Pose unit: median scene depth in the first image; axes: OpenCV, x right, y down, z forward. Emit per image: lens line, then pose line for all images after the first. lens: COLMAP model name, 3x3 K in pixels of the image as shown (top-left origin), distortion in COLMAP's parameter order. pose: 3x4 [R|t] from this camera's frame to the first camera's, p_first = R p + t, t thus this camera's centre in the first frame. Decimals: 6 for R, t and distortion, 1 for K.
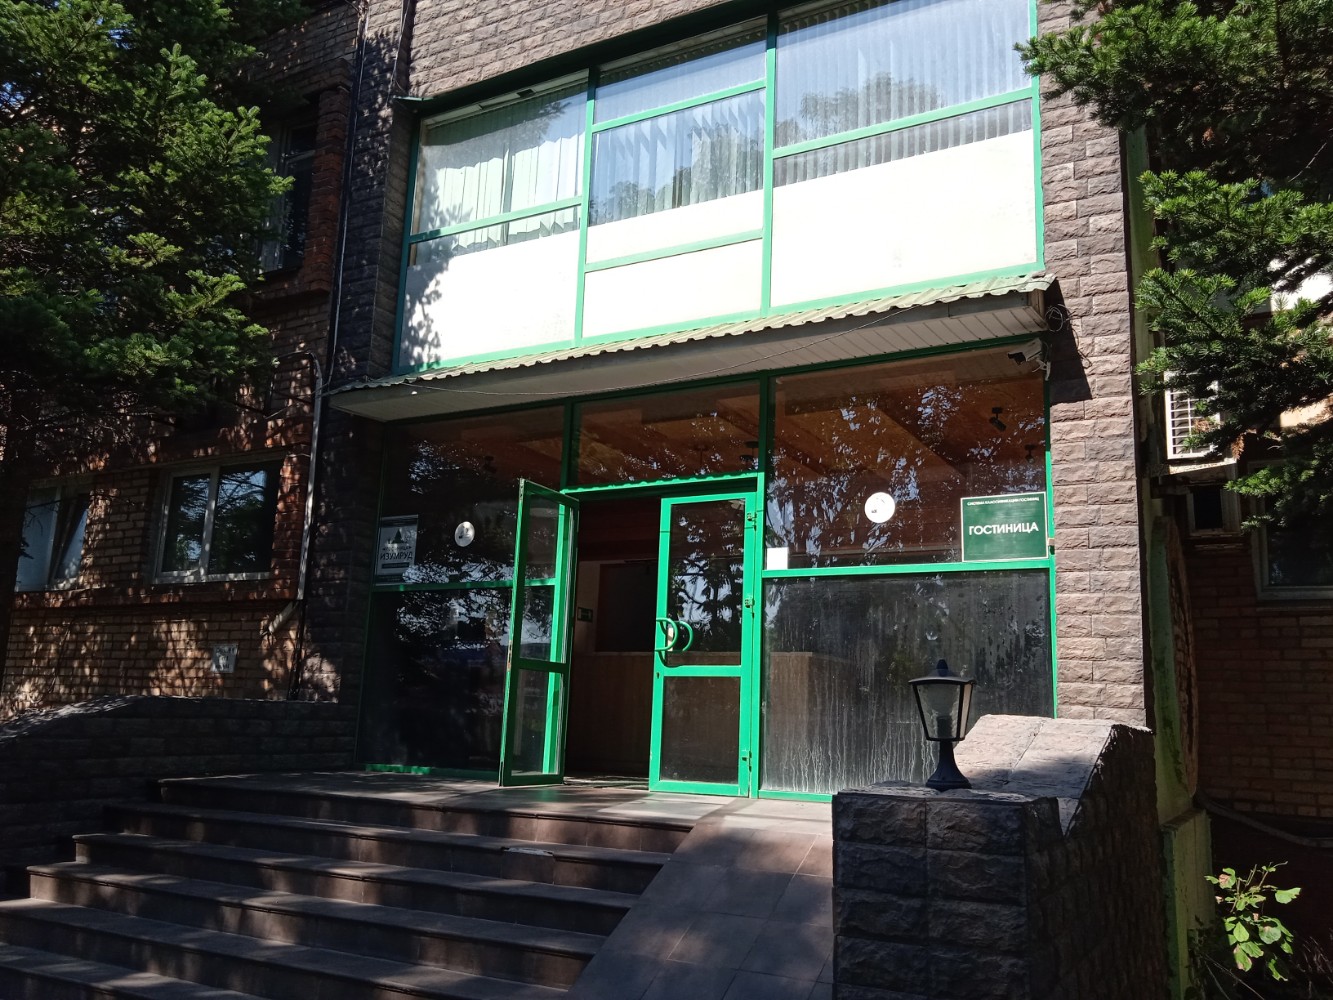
lens RADIAL K [[1078.2, 0, 662.5], [0, 1078.2, 512.2], [0, 0, 1]] dist [0.011028, 0.001819]
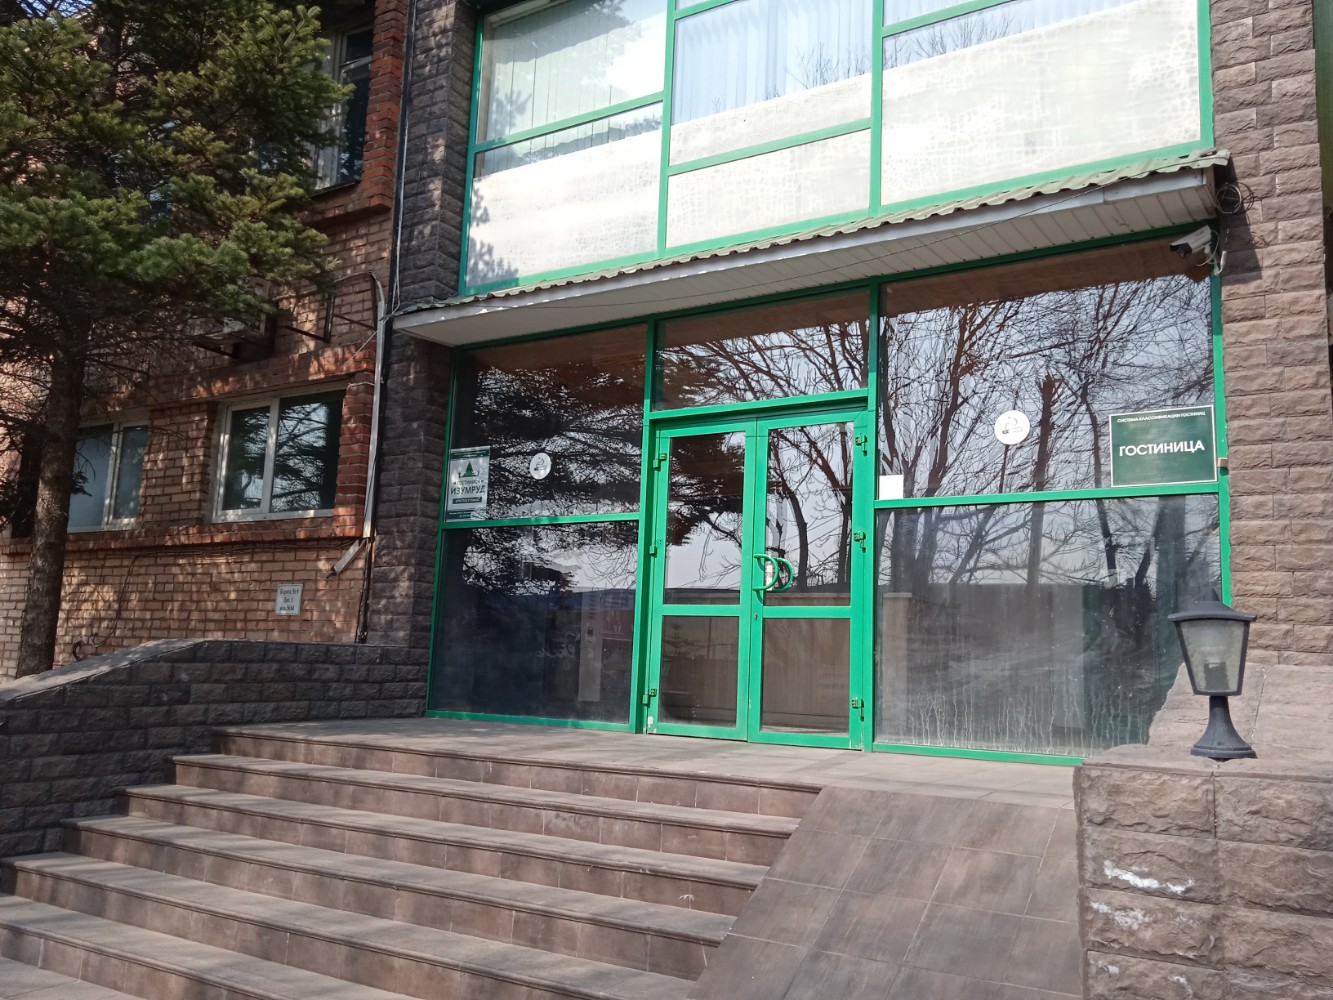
lens RADIAL K [[1100.5, 0, 666.5], [0, 1100.5, 500.0], [0, 0, 1]] dist [-0.005092, 0.006779]
pose [[0.998603, -0.005964, -0.052509, -0.039019], [0.008168, 0.999090, 0.041858, 0.017515], [0.052211, -0.042229, 0.997743, 0.096189]]
